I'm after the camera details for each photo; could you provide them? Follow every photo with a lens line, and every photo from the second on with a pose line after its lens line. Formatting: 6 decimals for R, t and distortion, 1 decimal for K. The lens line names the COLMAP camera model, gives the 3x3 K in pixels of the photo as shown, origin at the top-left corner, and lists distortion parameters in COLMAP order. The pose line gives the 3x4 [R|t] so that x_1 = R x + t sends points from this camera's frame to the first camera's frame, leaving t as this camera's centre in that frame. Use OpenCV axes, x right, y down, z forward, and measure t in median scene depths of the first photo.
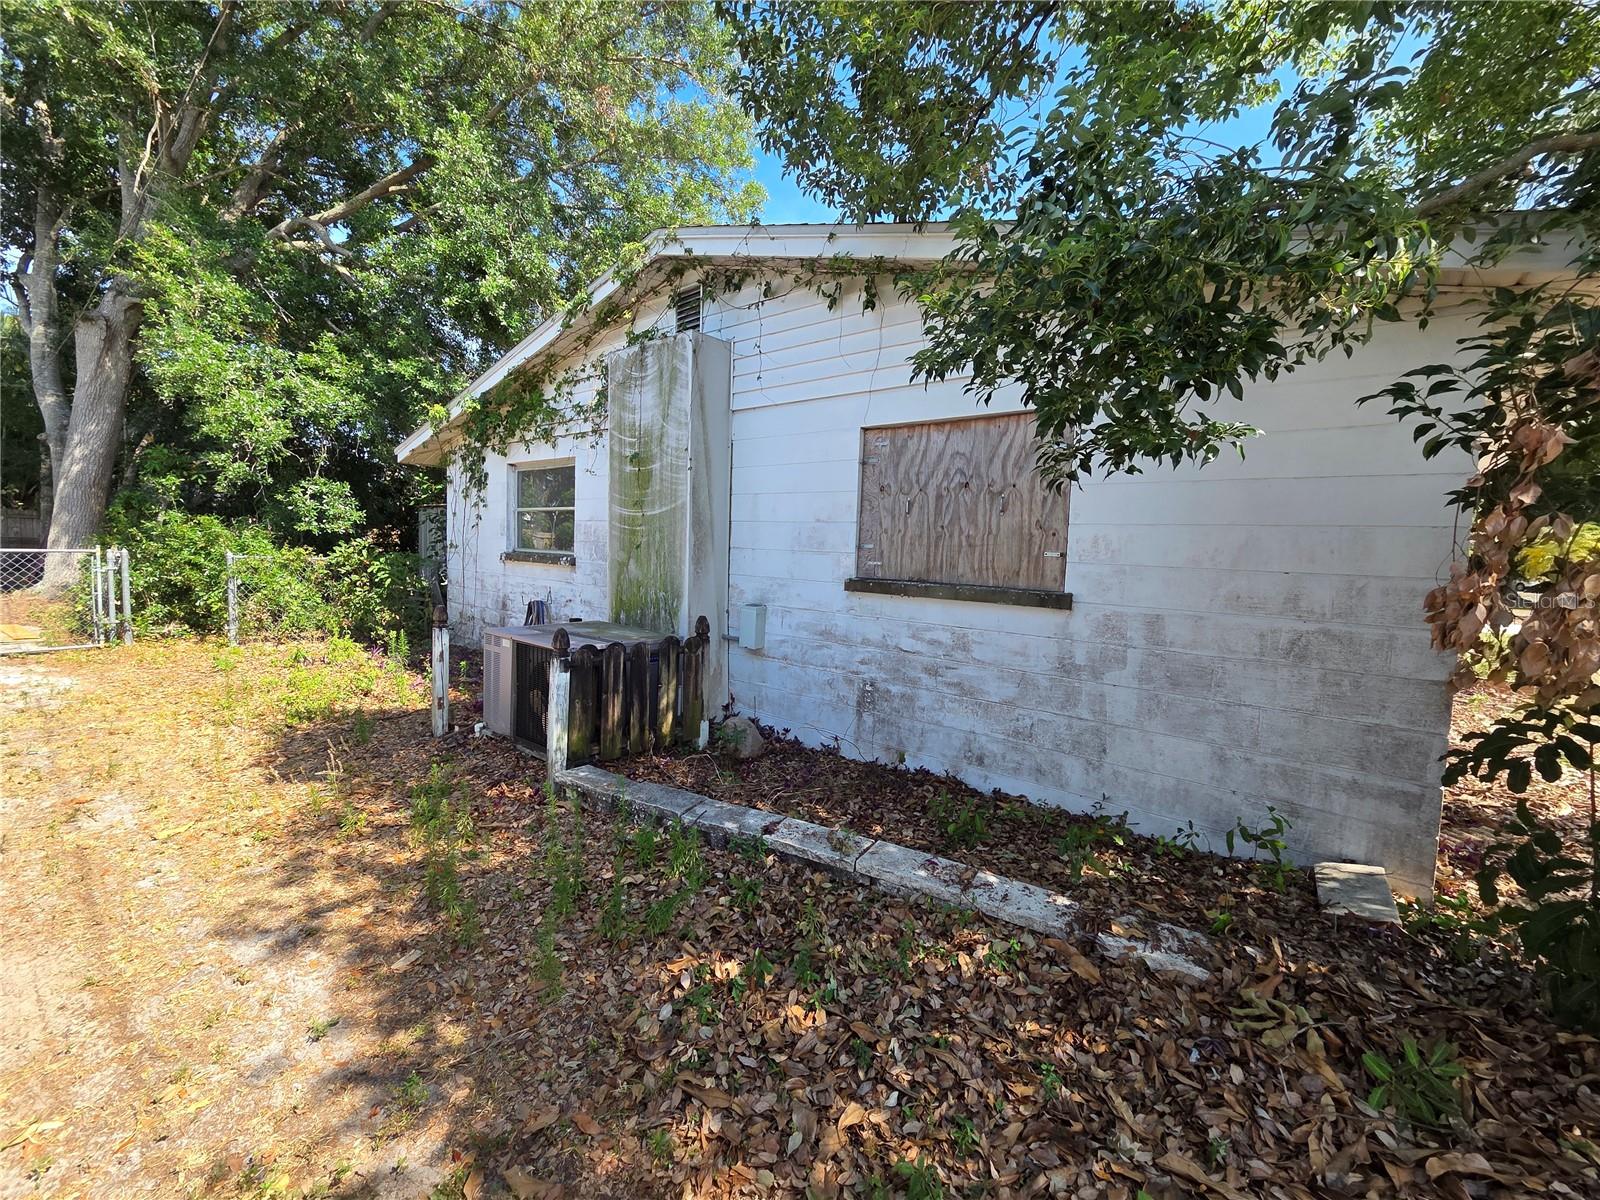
lens RADIAL K [[650.5, 0, 799.9], [0, 650.5, 597.8], [0, 0, 1]] dist [0.000028, 0.000259]
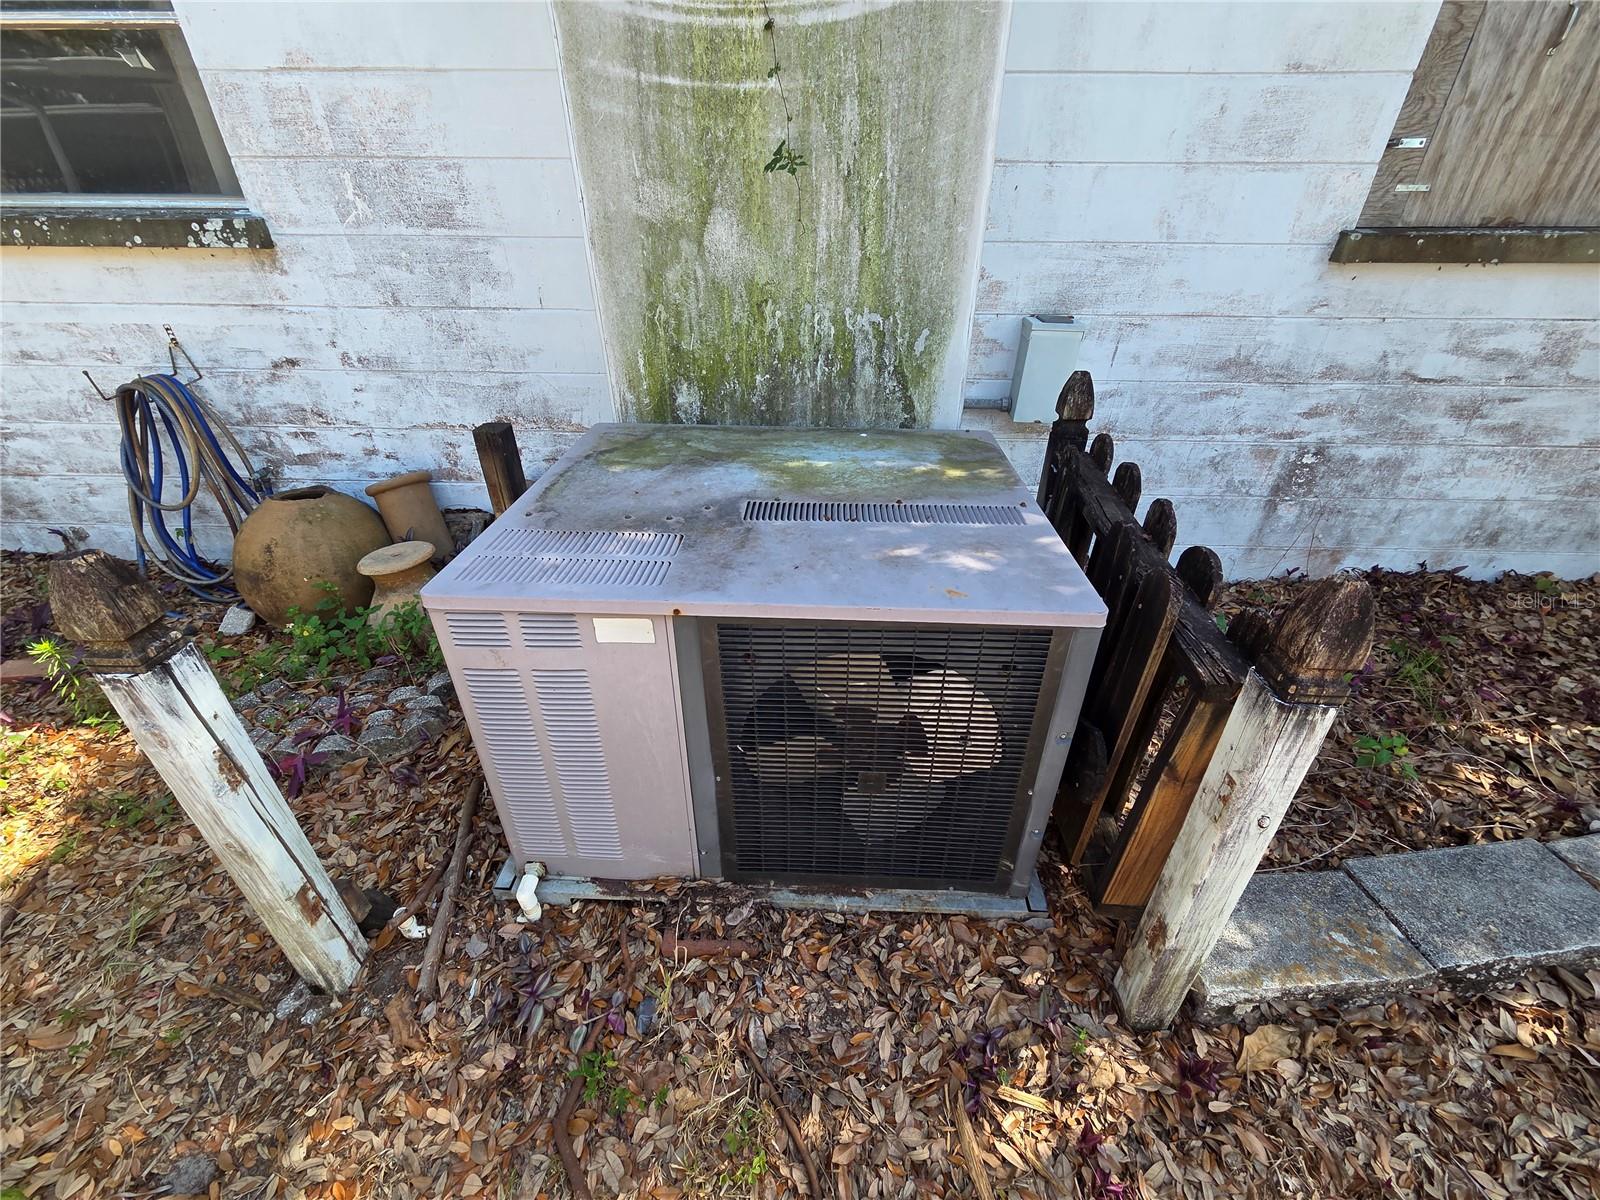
lens RADIAL K [[650.5, 0, 799.0], [0, 650.5, 596.1], [0, 0, 1]] dist [0.000028, 0.000259]
pose [[0.795087, -0.348077, 0.496668, -0.538006], [0.072051, 0.867325, 0.492501, -0.059669], [-0.602200, -0.355796, 0.714678, 0.824107]]
